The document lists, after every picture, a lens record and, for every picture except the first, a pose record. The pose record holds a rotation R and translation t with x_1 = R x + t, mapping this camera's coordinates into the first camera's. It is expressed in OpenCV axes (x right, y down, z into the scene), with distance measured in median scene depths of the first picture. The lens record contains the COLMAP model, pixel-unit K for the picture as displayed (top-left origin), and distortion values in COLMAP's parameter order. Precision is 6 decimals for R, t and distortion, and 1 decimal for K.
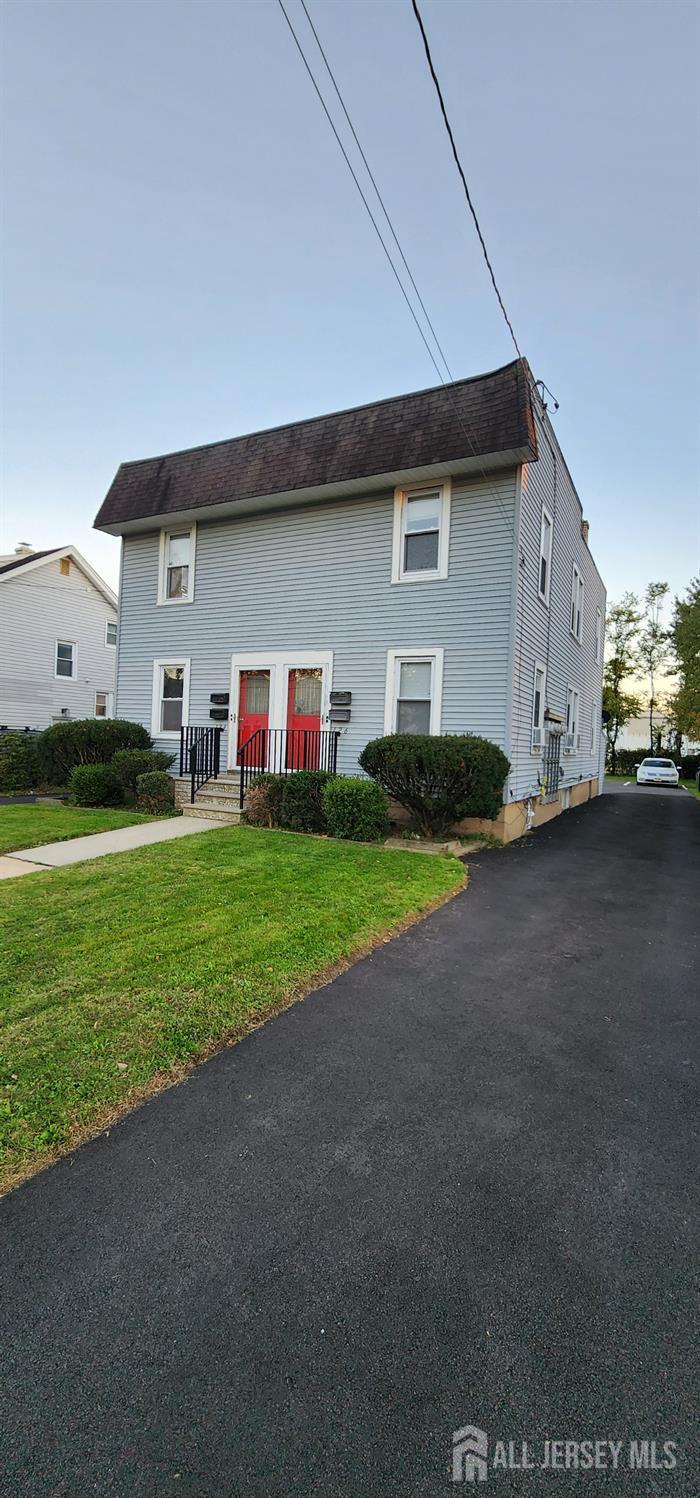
lens RADIAL K [[648.3, 0, 350.0], [0, 648.3, 749.0], [0, 0, 1]] dist [-0.000965, -0.000044]
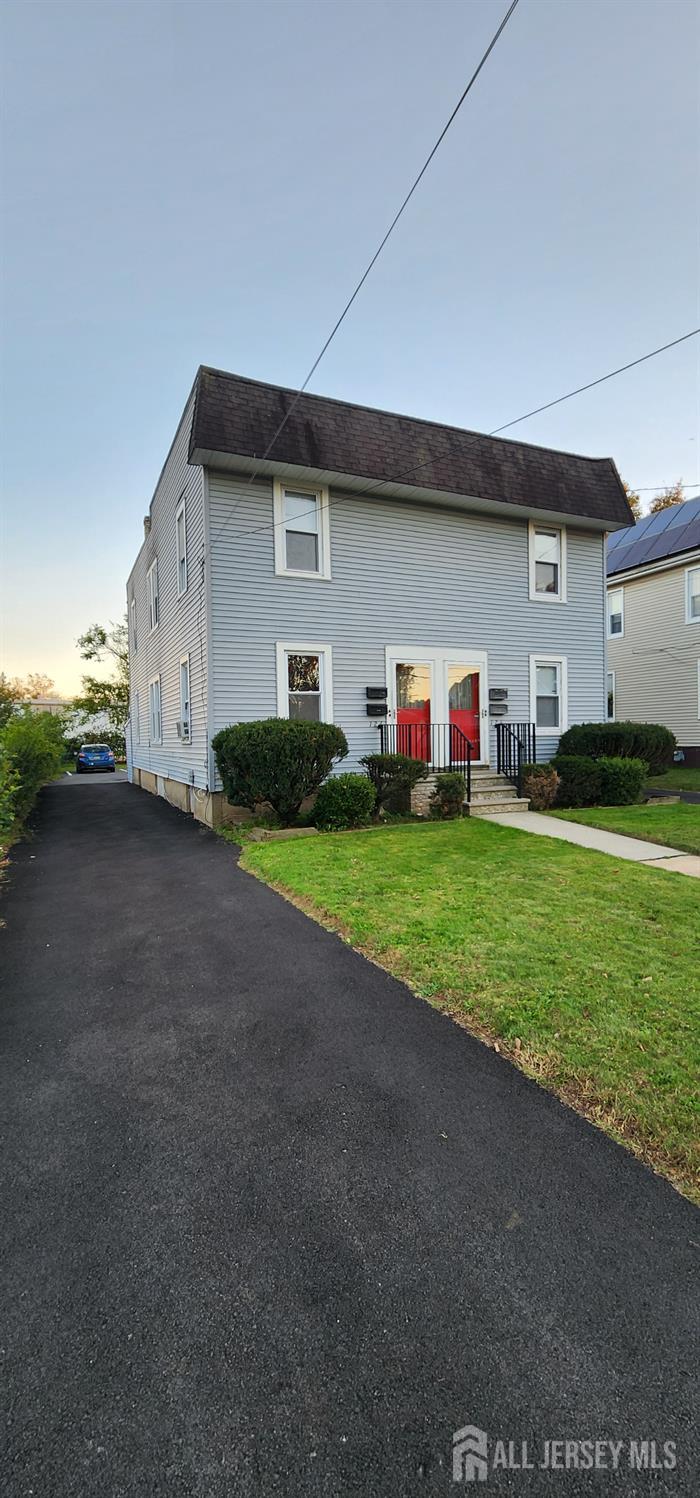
lens RADIAL K [[617.0, 0, 350.0], [0, 617.0, 749.0], [0, 0, 1]] dist [0.000287, -0.000050]
pose [[0.586581, -0.066043, 0.807193, -0.946612], [0.048726, 0.997742, 0.046224, -0.041319], [-0.808424, 0.012217, 0.588474, 0.524219]]
